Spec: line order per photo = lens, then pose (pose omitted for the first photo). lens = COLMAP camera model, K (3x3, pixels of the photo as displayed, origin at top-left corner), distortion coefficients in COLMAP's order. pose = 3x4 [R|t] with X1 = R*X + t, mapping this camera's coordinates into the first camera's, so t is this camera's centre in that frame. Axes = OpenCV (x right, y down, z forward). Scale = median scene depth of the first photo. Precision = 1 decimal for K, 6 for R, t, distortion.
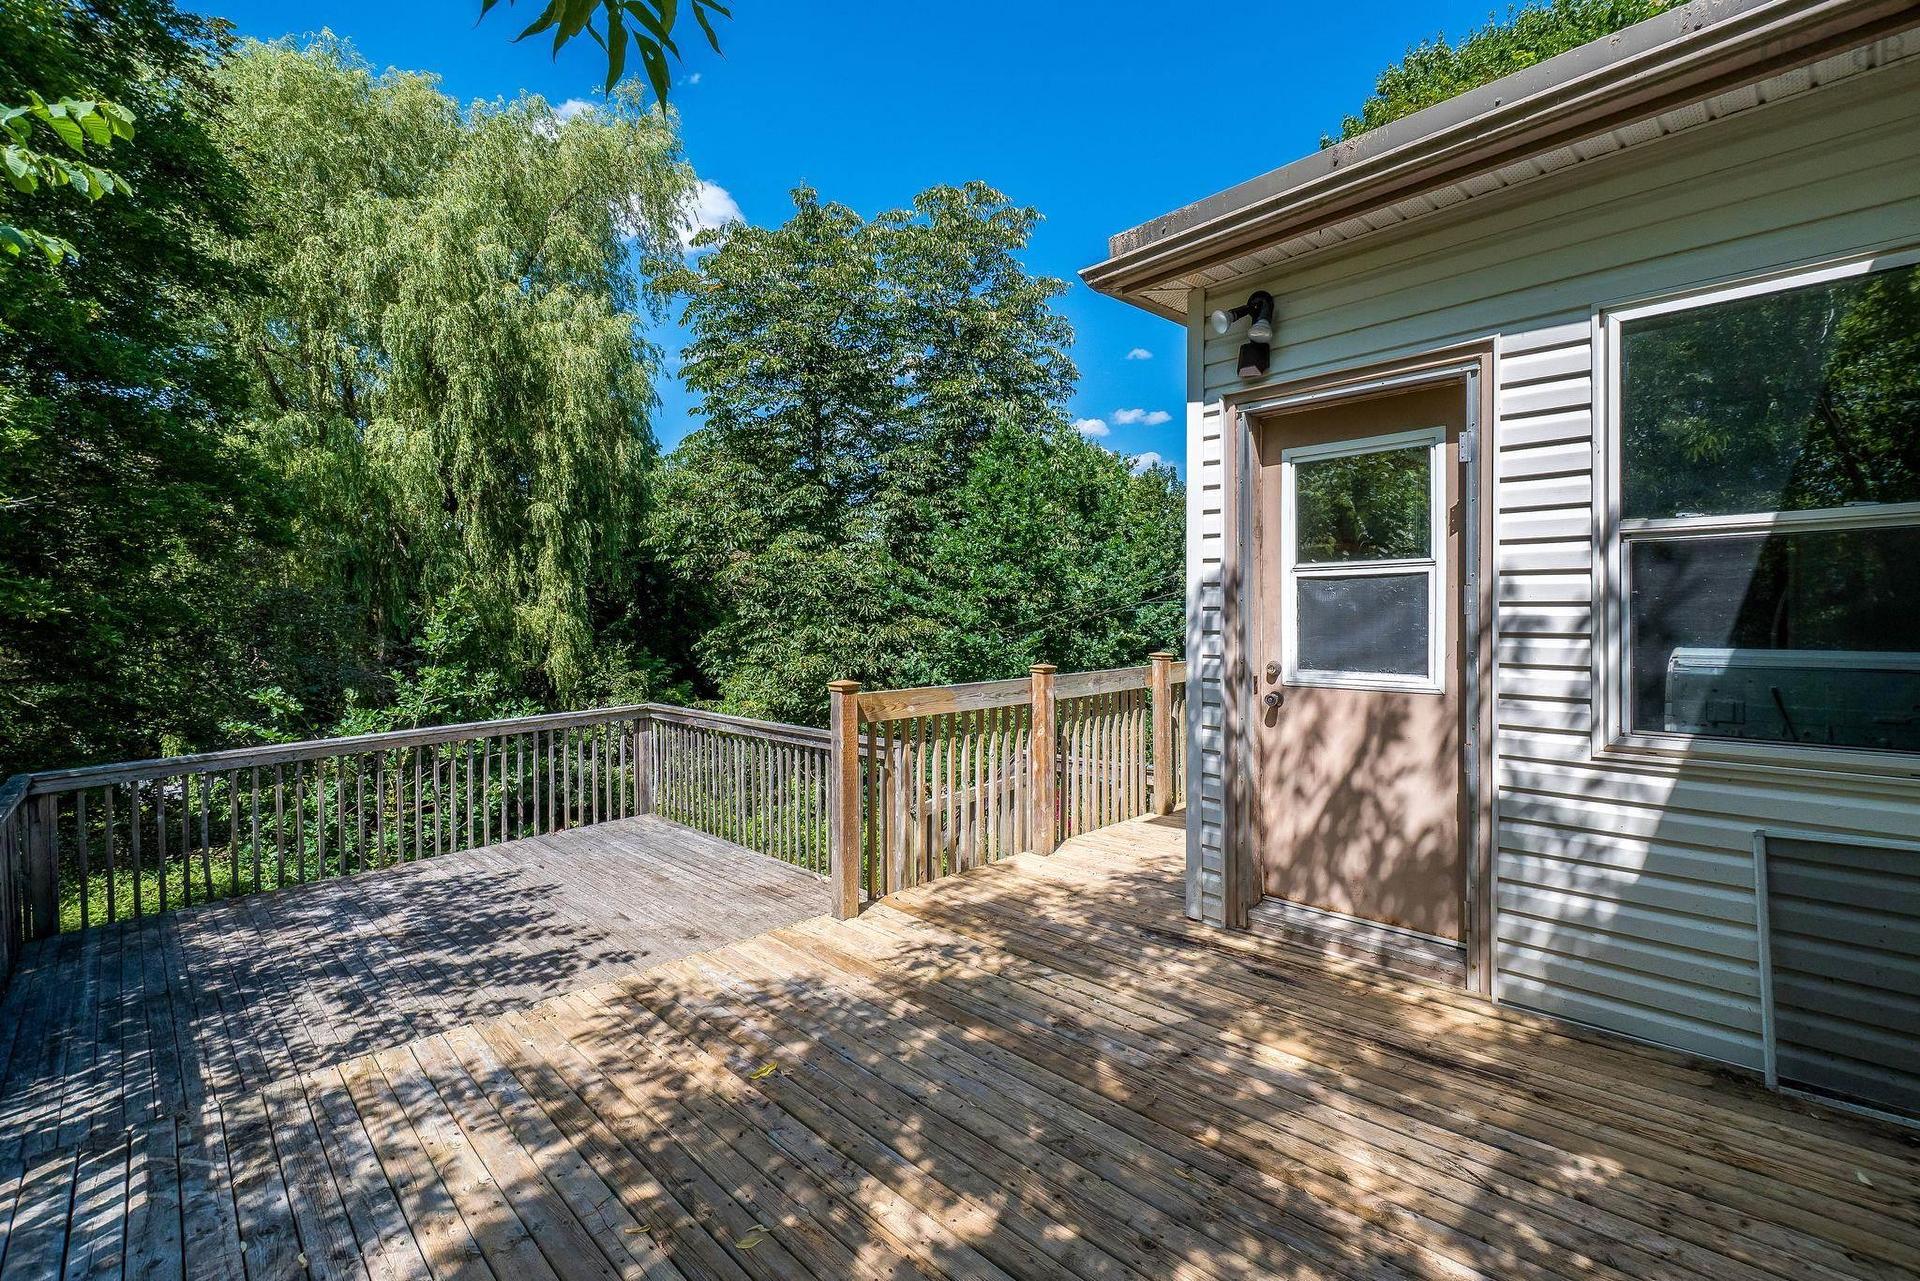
lens RADIAL K [[857.8, 0, 960.0], [0, 857.8, 640.5], [0, 0, 1]] dist [-0.002445, -0.001325]
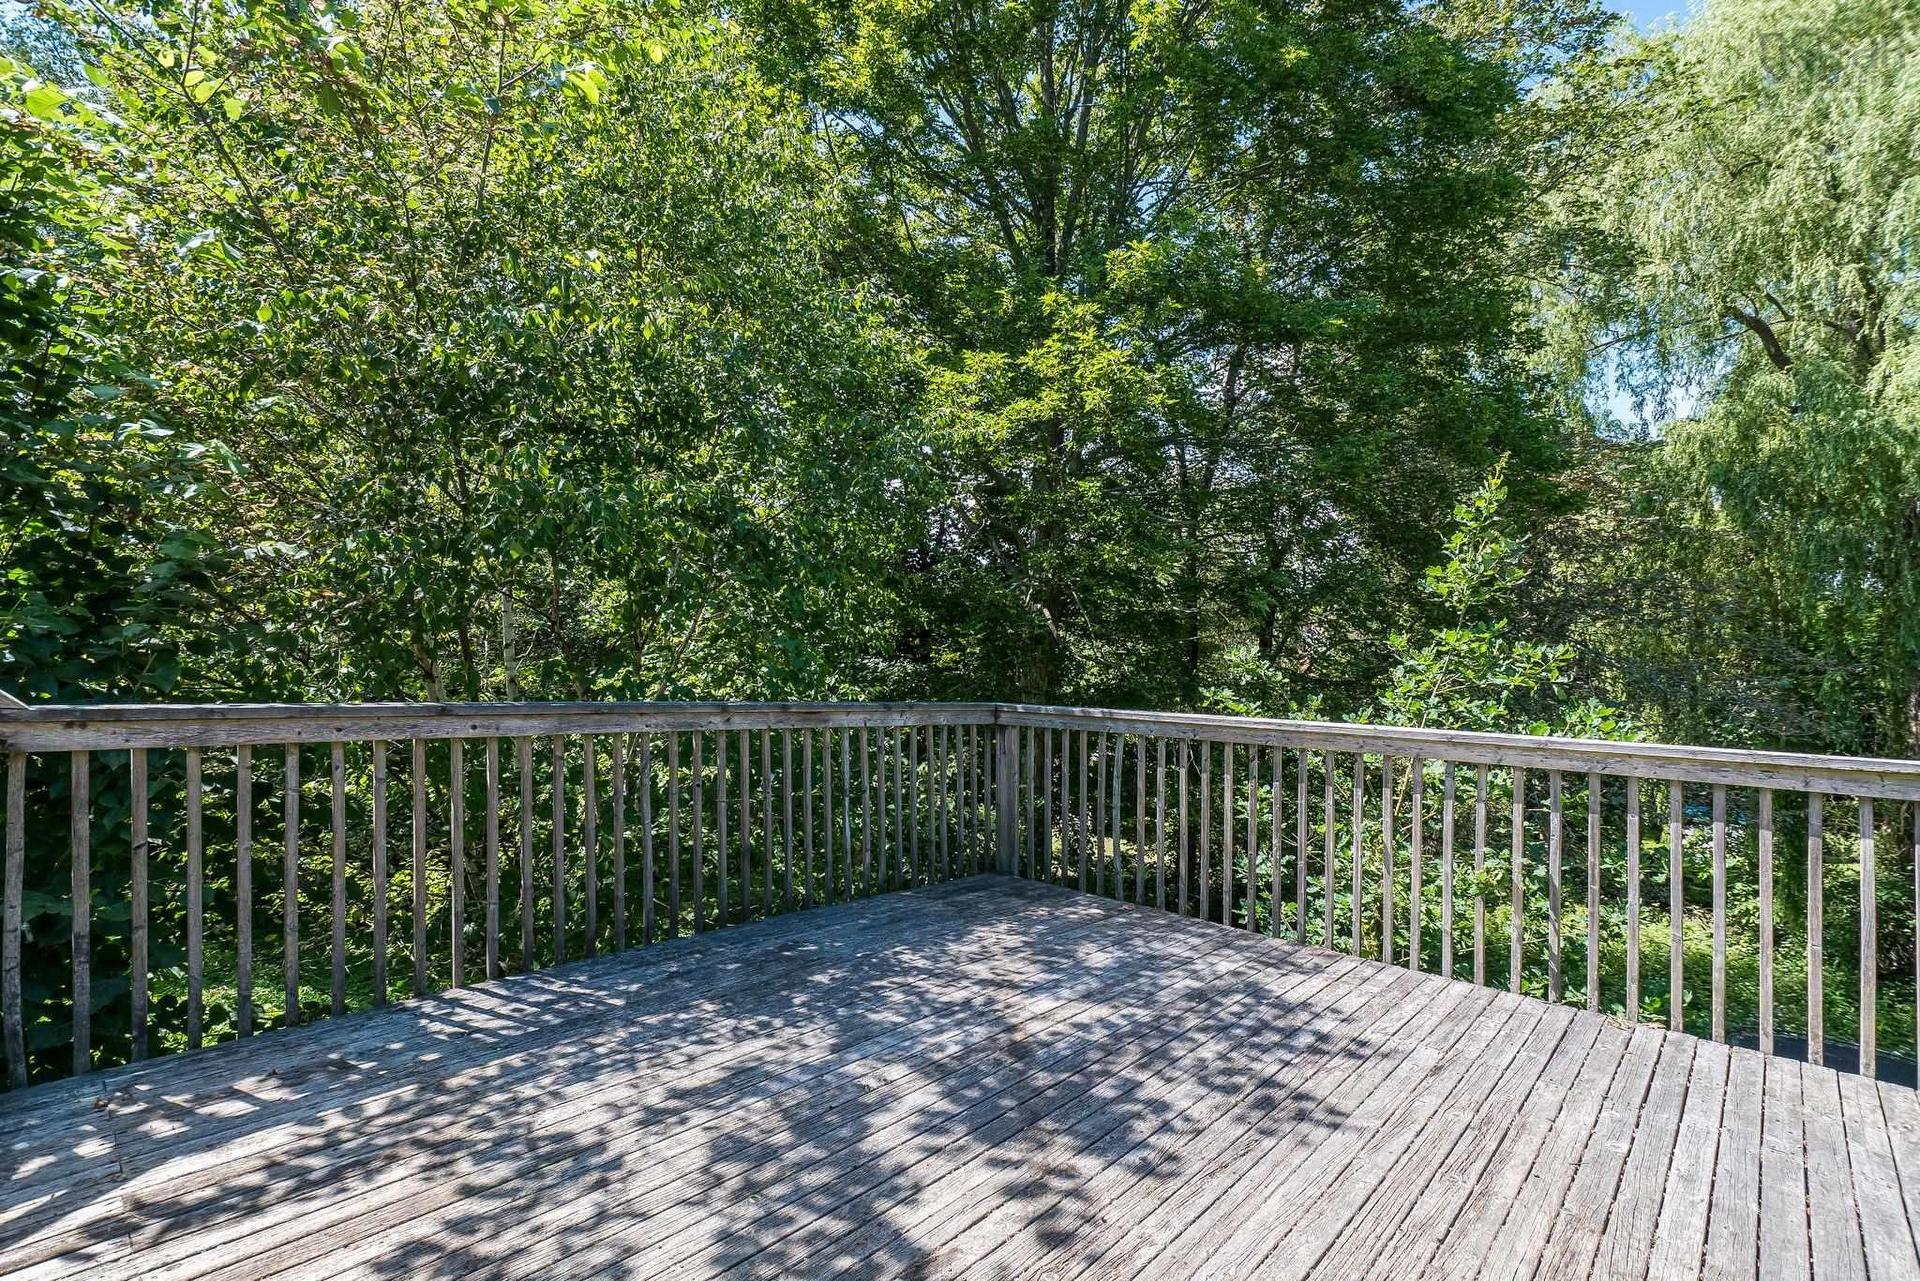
lens RADIAL K [[885.9, 0, 952.2], [0, 885.9, 613.8], [0, 0, 1]] dist [0.002578, -0.000377]
pose [[0.046921, -0.018276, -0.998731, -0.085460], [-0.069902, 0.997321, -0.021534, 0.097220], [0.996450, 0.070824, 0.045518, 1.082064]]
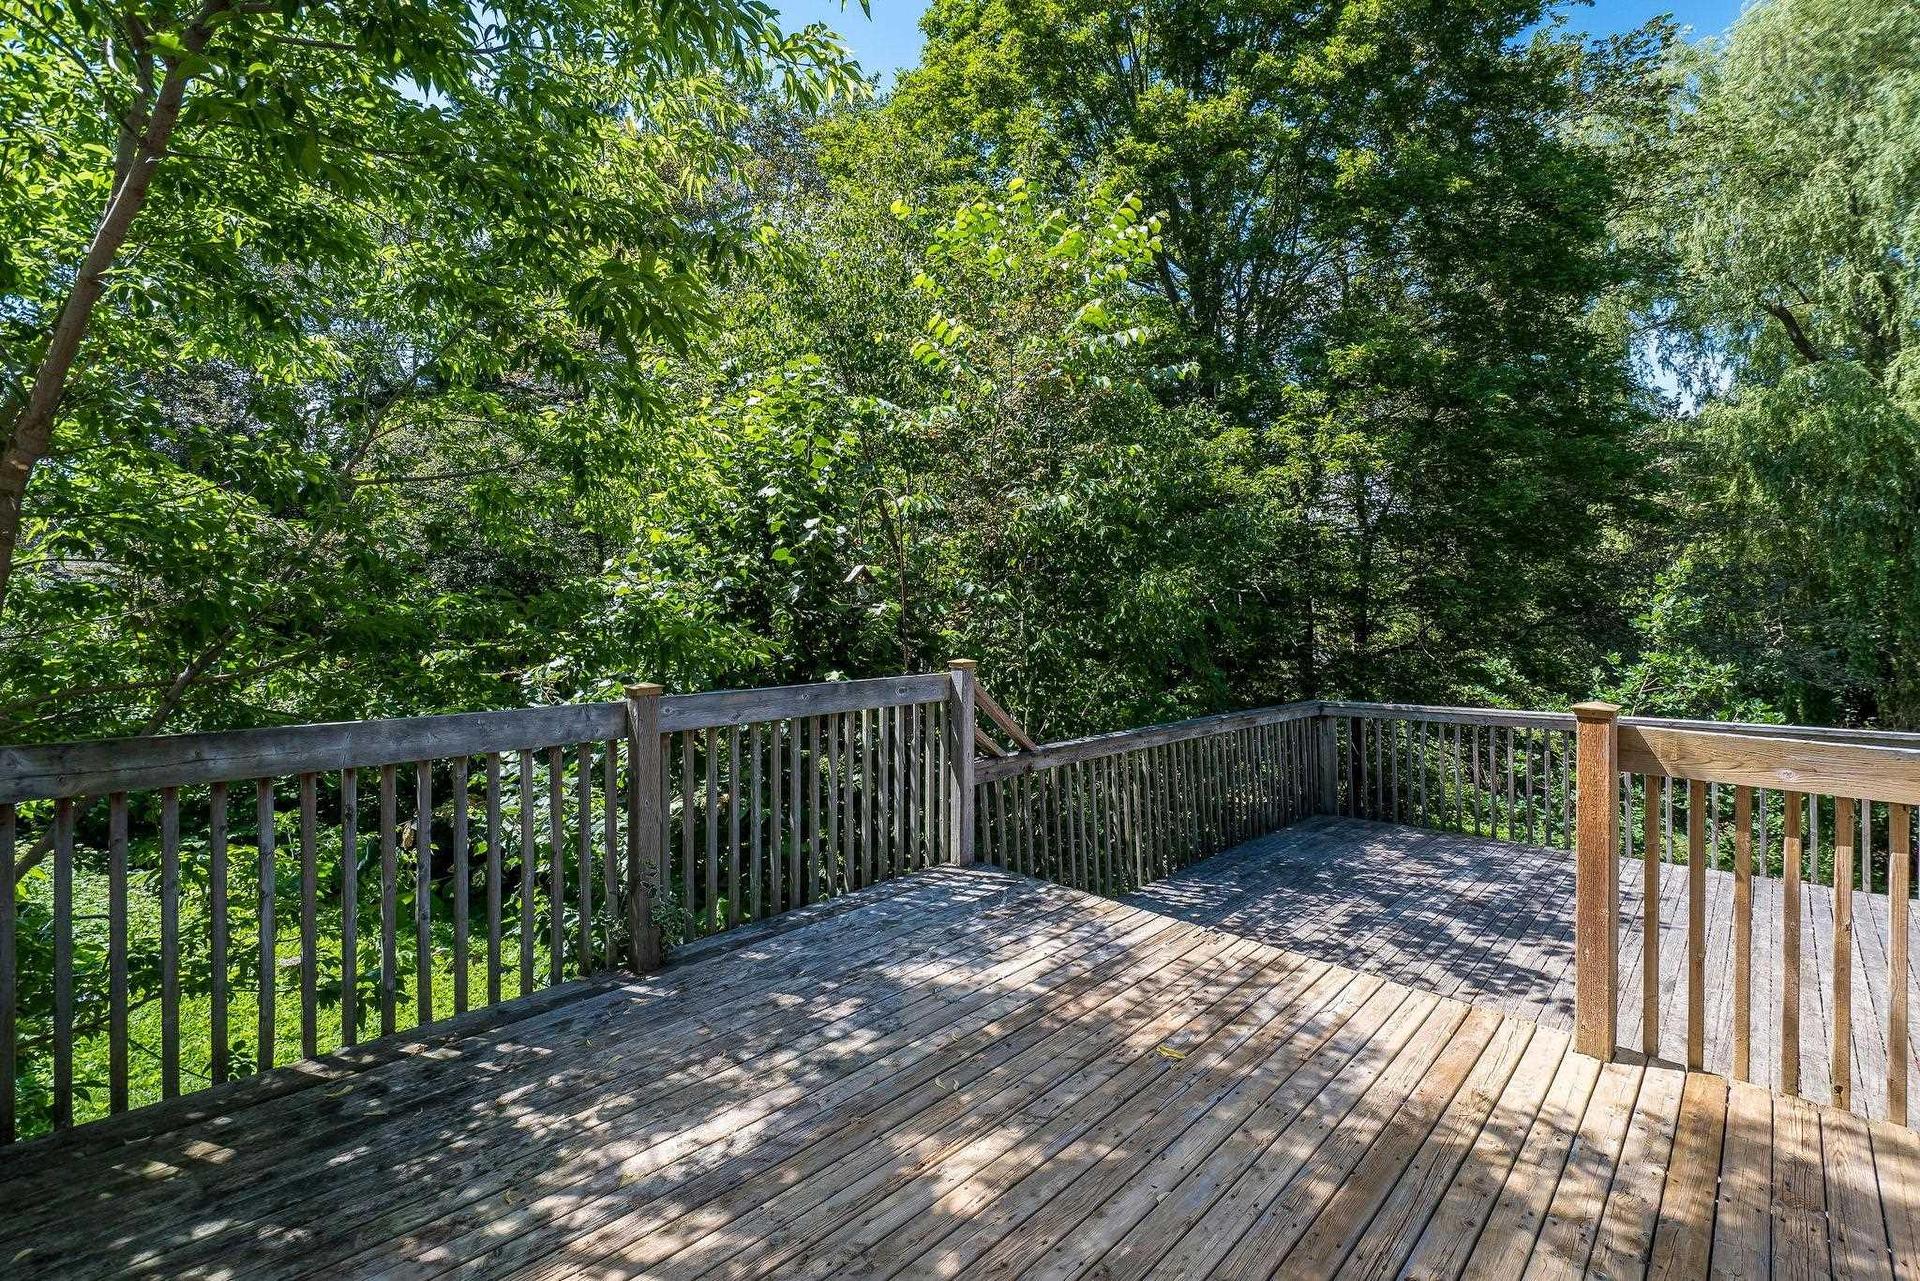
lens RADIAL K [[858.2, 0, 972.3], [0, 858.2, 607.0], [0, 0, 1]] dist [-0.001908, -0.001142]
pose [[0.040805, 0.024165, -0.998875, 0.432395], [-0.032414, 0.999213, 0.022849, -0.023555], [0.998641, 0.031445, 0.041556, 0.398791]]
